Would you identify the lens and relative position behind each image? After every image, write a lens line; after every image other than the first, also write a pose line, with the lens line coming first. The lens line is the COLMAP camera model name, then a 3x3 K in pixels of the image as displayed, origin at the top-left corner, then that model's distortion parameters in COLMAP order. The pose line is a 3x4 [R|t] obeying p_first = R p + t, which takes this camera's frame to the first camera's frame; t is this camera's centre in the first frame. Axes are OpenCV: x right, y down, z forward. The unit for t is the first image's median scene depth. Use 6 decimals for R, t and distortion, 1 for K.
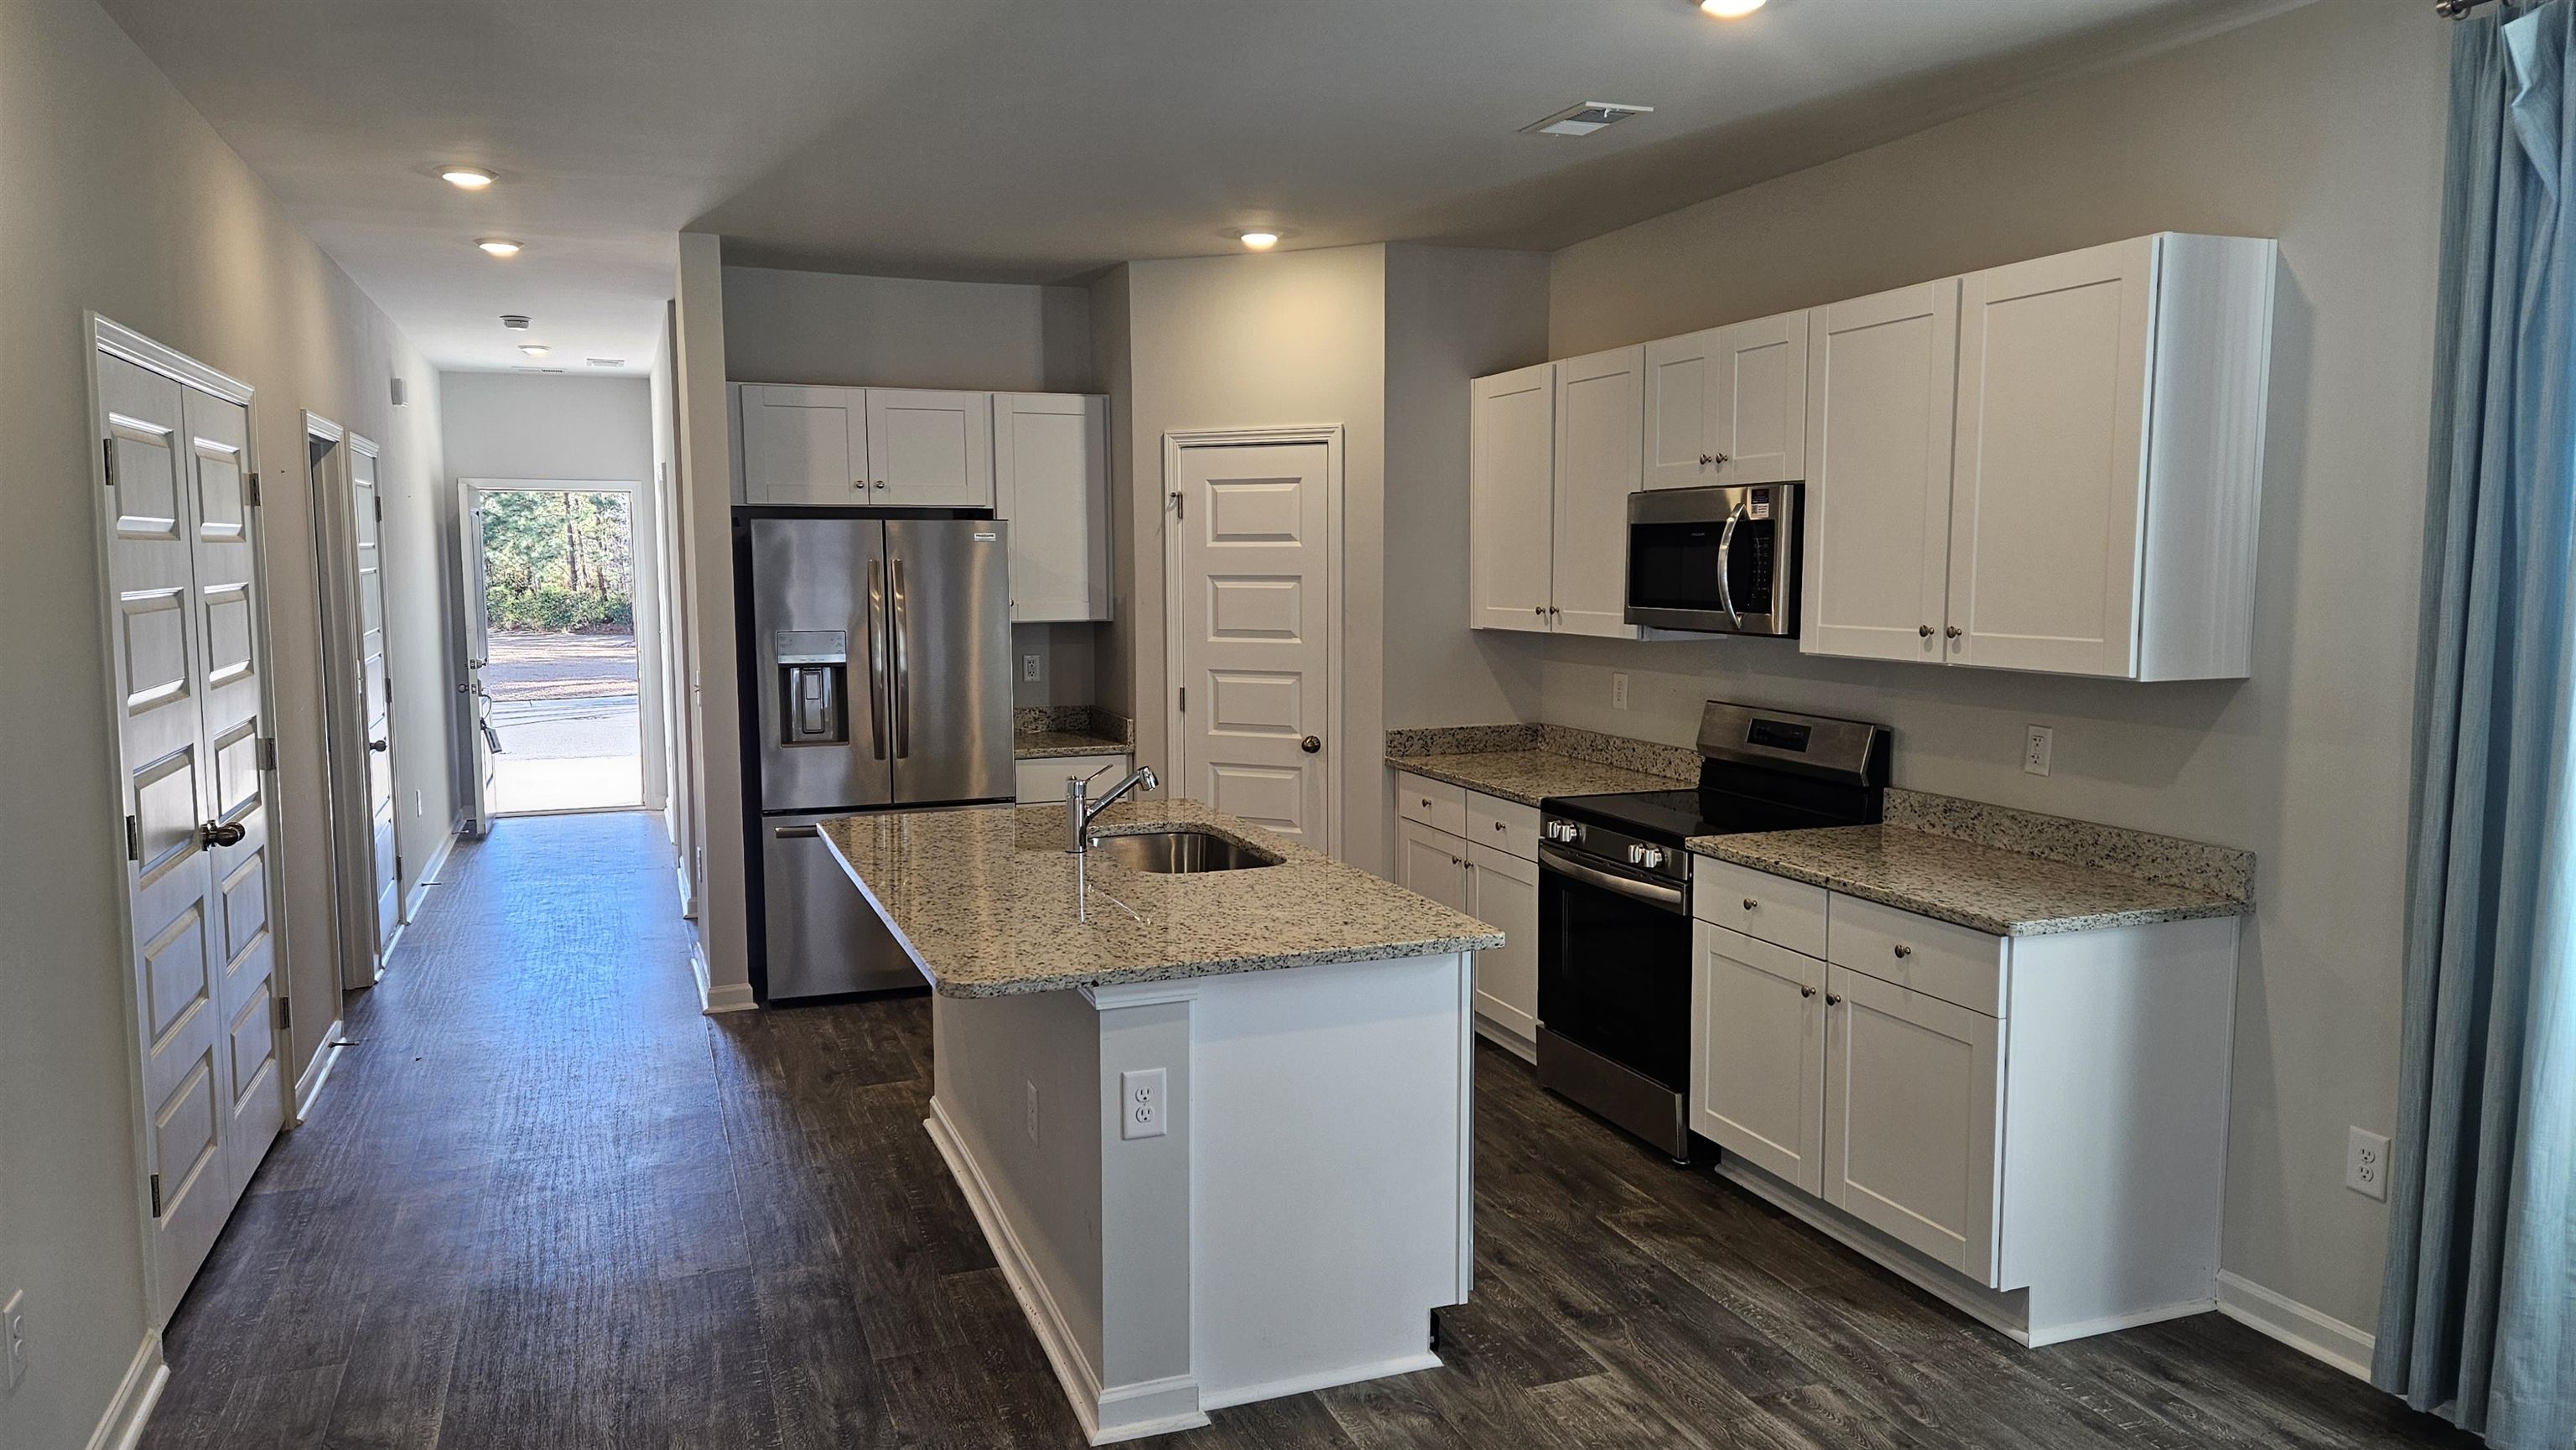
lens RADIAL K [[1677.5, 0, 1252.7], [0, 1677.5, 719.4], [0, 0, 1]] dist [0.036554, -0.040407]
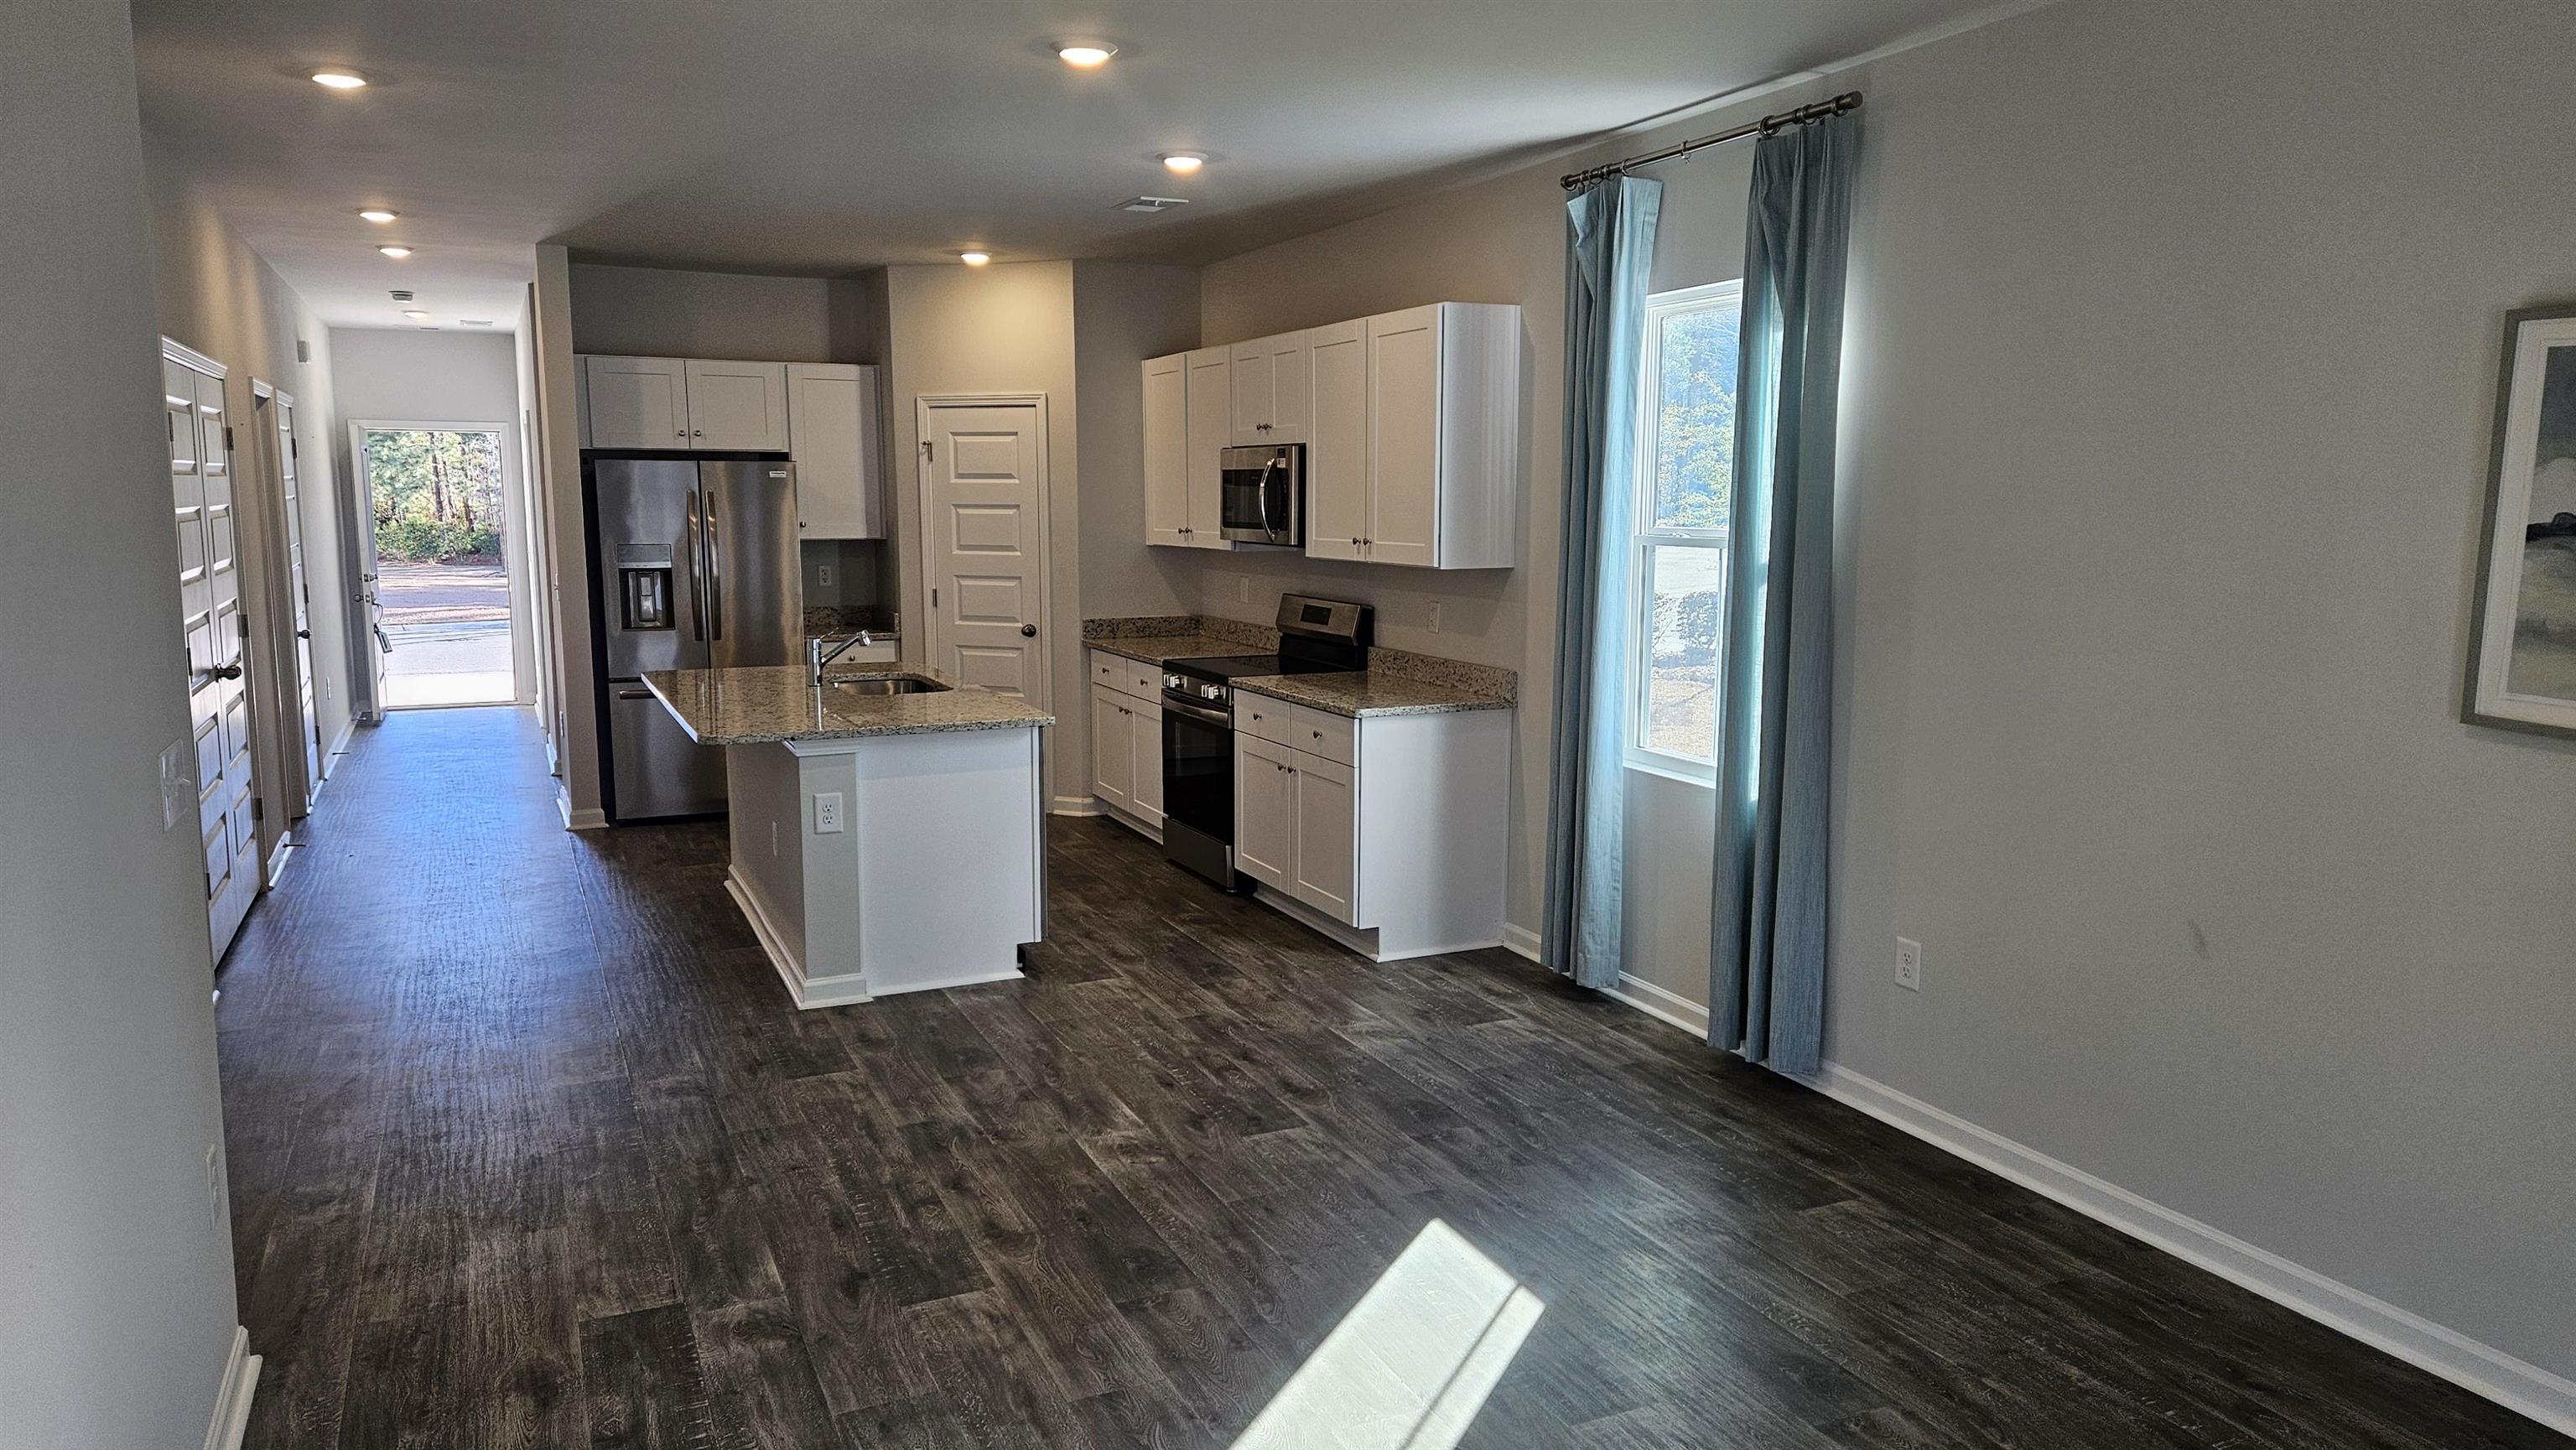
lens RADIAL K [[1666.6, 0, 1329.3], [0, 1666.6, 731.8], [0, 0, 1]] dist [0.005858, -0.035994]
pose [[0.994213, -0.007028, 0.107200, 0.136335], [0.002110, 0.998943, 0.045925, 0.036930], [-0.107410, -0.045433, 0.993176, -0.380567]]
